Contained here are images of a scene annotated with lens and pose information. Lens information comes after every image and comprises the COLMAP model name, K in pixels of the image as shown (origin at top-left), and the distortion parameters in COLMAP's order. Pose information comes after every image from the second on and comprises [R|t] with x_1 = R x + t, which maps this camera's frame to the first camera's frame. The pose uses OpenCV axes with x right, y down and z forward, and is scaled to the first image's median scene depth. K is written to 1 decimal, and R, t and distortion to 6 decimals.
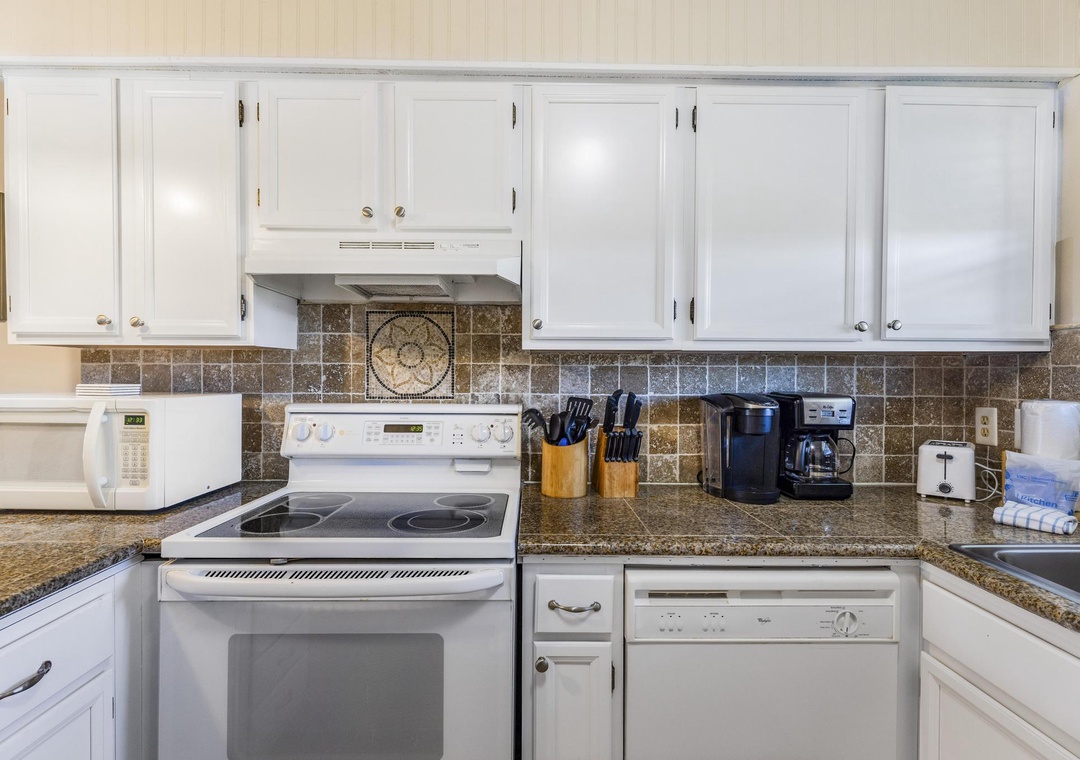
lens RADIAL K [[521.3, 0, 536.1], [0, 521.3, 376.6], [0, 0, 1]] dist [-0.003566, 0.002038]
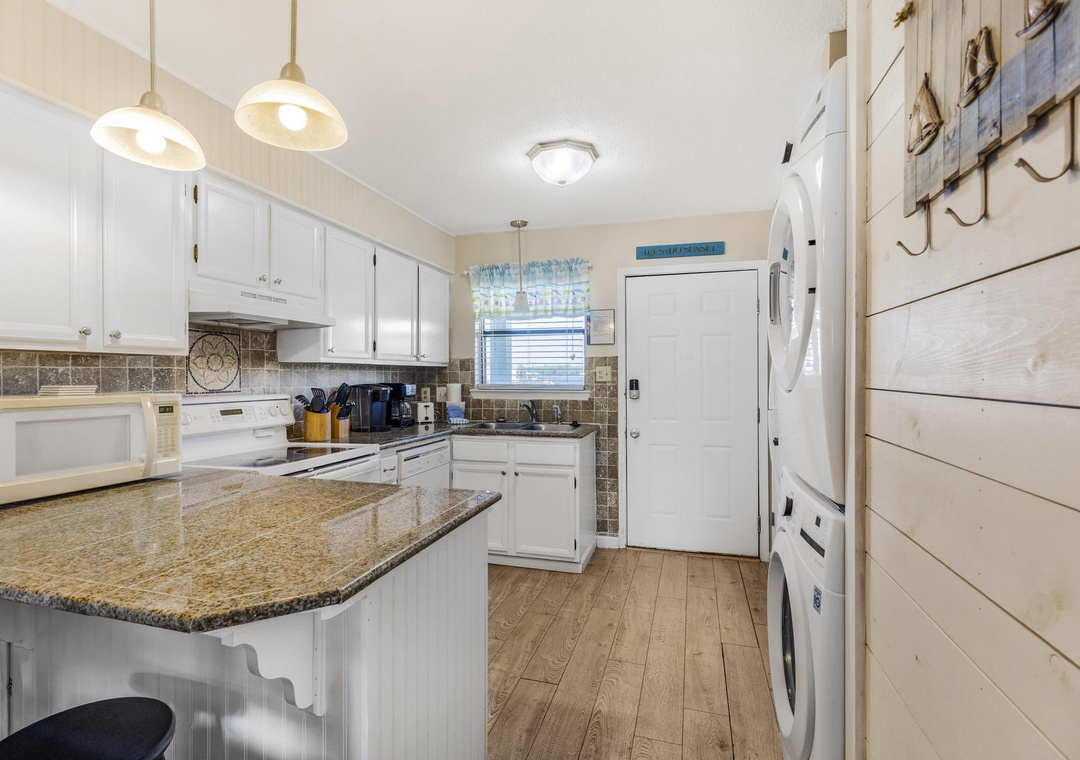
lens RADIAL K [[521.3, 0, 539.2], [0, 521.3, 376.0], [0, 0, 1]] dist [-0.003566, 0.002038]
pose [[0.292188, -0.005234, 0.956347, -1.348703], [0.007757, 0.999965, 0.003103, -0.001744], [-0.956330, 0.006512, 0.292218, -0.263858]]
